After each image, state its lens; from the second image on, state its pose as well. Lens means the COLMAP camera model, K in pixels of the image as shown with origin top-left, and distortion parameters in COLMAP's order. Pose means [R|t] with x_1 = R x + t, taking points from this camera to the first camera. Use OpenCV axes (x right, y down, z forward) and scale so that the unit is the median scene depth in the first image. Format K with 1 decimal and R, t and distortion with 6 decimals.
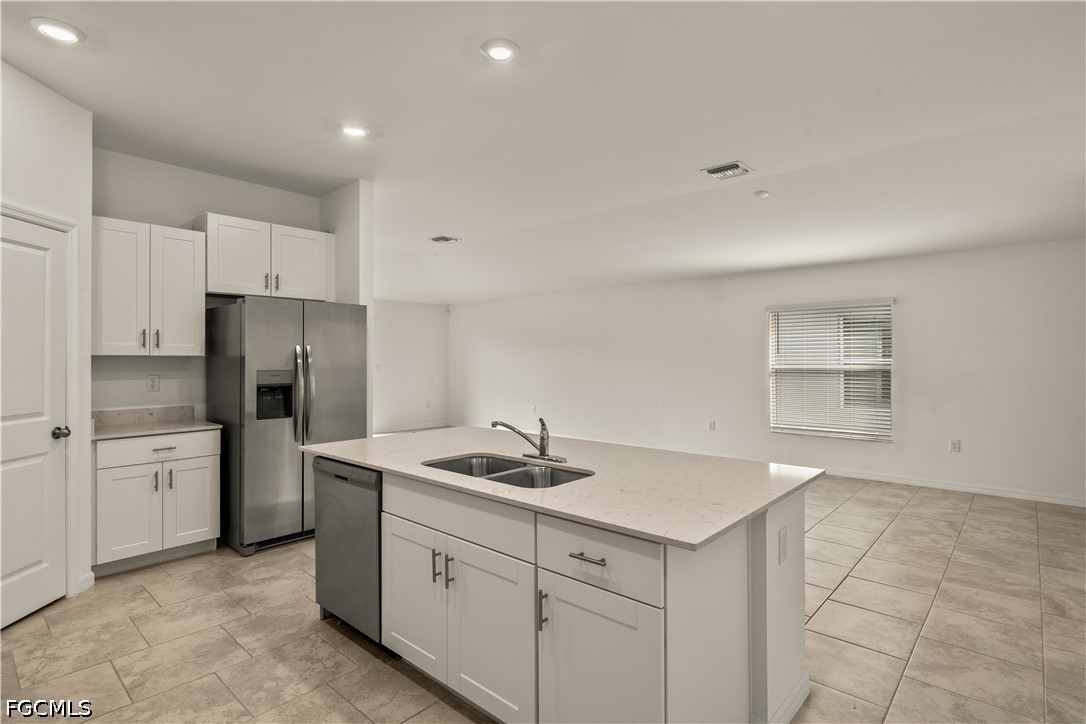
lens RADIAL K [[544.7, 0, 543.0], [0, 544.7, 362.0], [0, 0, 1]] dist [0.000804, -0.000374]
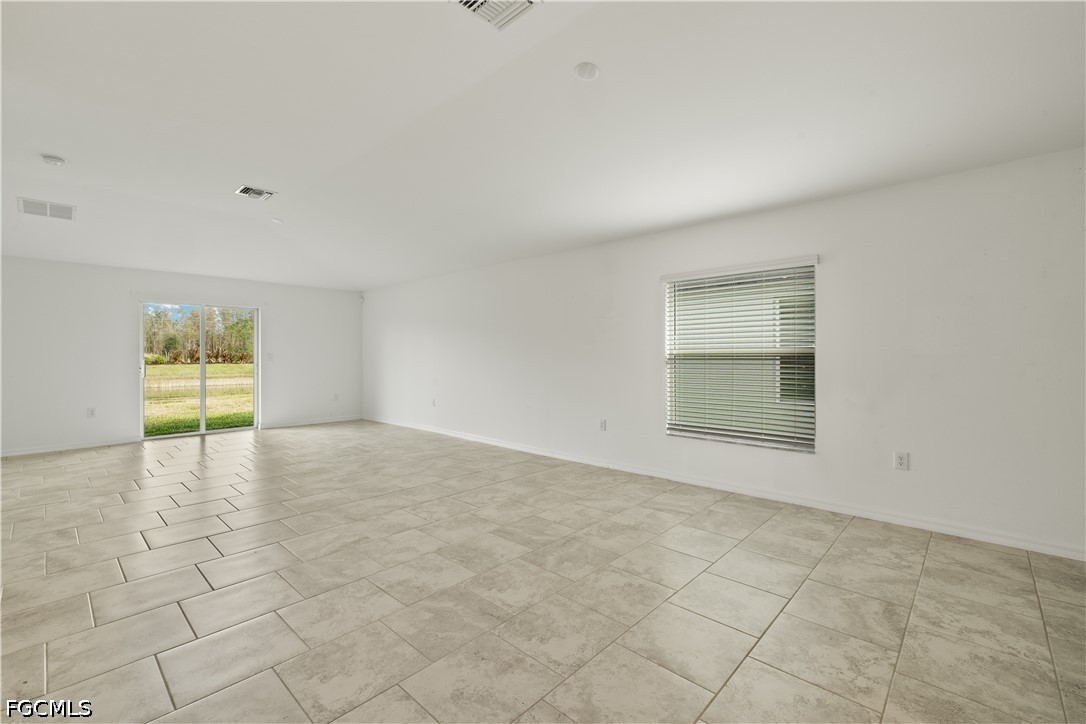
lens RADIAL K [[468.1, 0, 528.2], [0, 468.1, 358.8], [0, 0, 1]] dist [-0.012263, 0.000629]
pose [[0.999067, 0.004305, -0.042976, 0.425191], [-0.004295, 0.999991, 0.000323, 0.033957], [0.042977, -0.000138, 0.999076, 0.542090]]
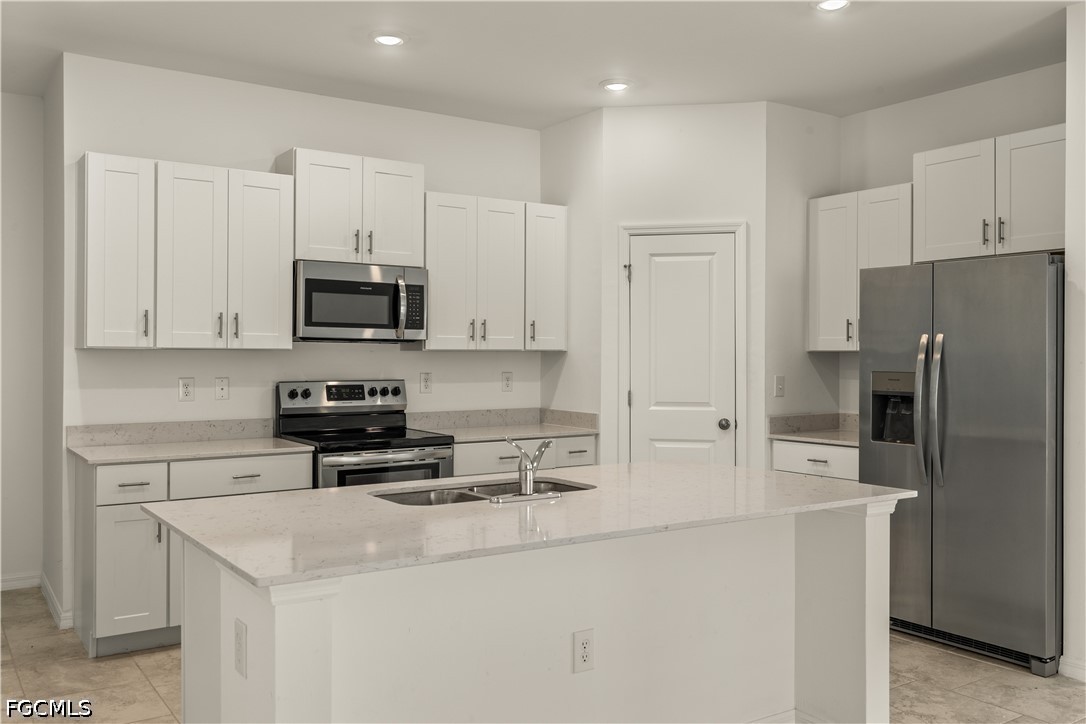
lens RADIAL K [[919.6, 0, 525.5], [0, 919.6, 359.2], [0, 0, 1]] dist [0.001464, 0.001414]
pose [[-0.249949, 0.005717, -0.968242, 0.716793], [-0.007383, 0.999942, 0.007810, -0.005872], [0.968231, 0.009101, -0.249893, 0.815679]]
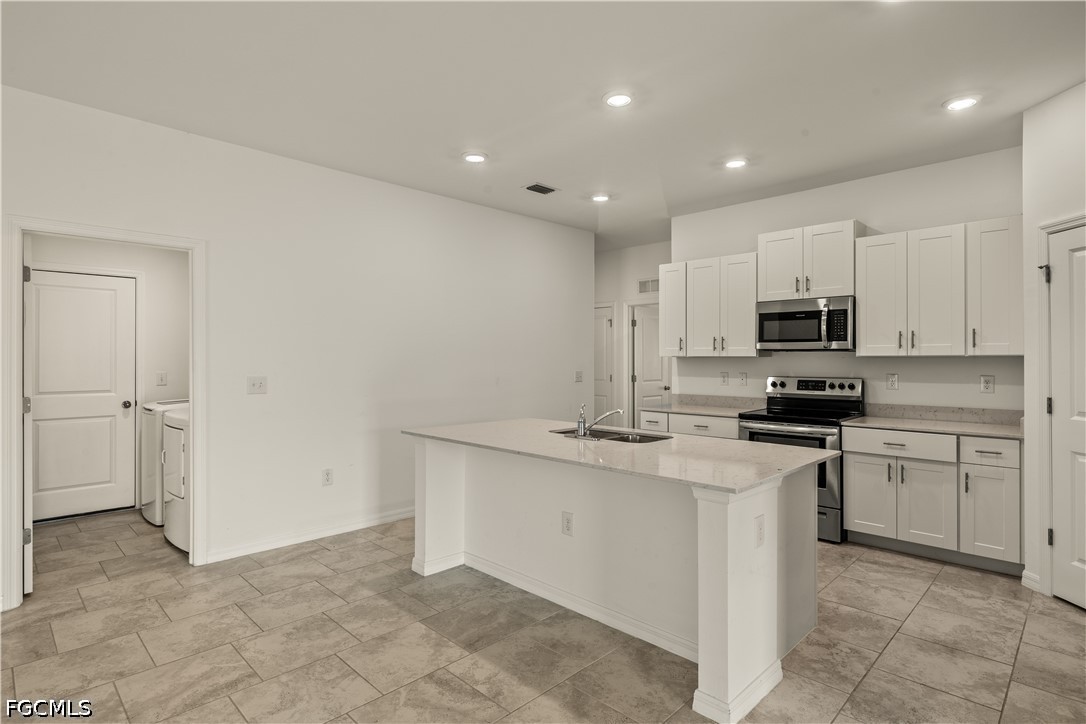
lens RADIAL K [[554.6, 0, 543.0], [0, 554.6, 362.0], [0, 0, 1]] dist [-0.000390, 0.000063]
pose [[-0.998756, 0.001147, 0.049851, 0.017689], [0.001692, 0.999939, 0.010887, -0.009371], [-0.049836, 0.010958, -0.998697, 1.452646]]
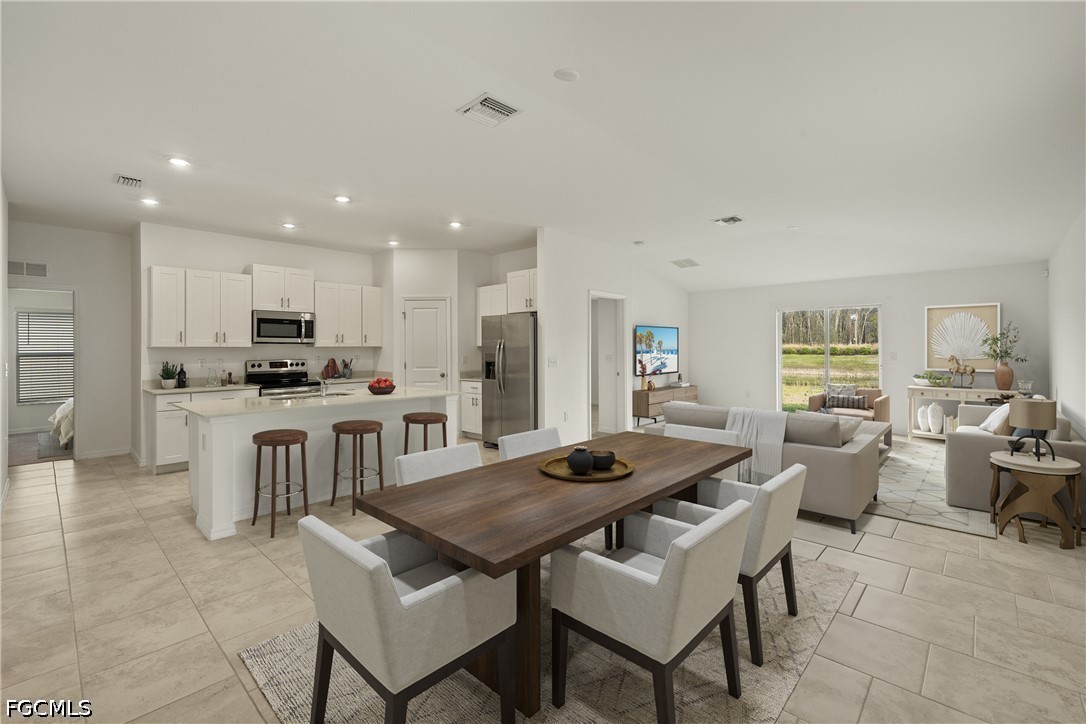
lens RADIAL K [[473.7, 0, 537.4], [0, 473.7, 347.5], [0, 0, 1]] dist [0.001175, 0.000548]
pose [[-0.029022, 0.002157, -0.999576, 1.106147], [-0.000725, 0.999997, 0.002179, -0.009637], [0.999579, 0.000788, -0.029020, 1.172721]]
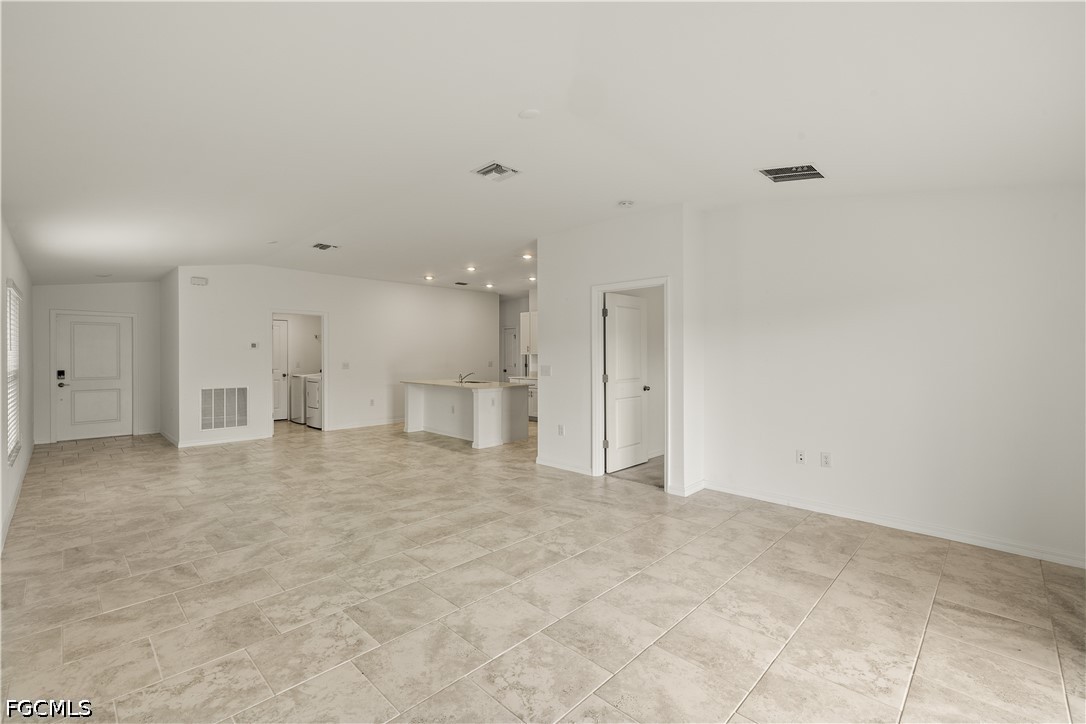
lens RADIAL K [[468.2, 0, 544.9], [0, 468.2, 354.4], [0, 0, 1]] dist [0.000274, 0.000111]
pose [[-0.999206, 0.002230, 0.039773, -0.442802], [0.002399, 0.999988, 0.004208, -0.017994], [-0.039763, 0.004300, -0.999200, 2.645571]]
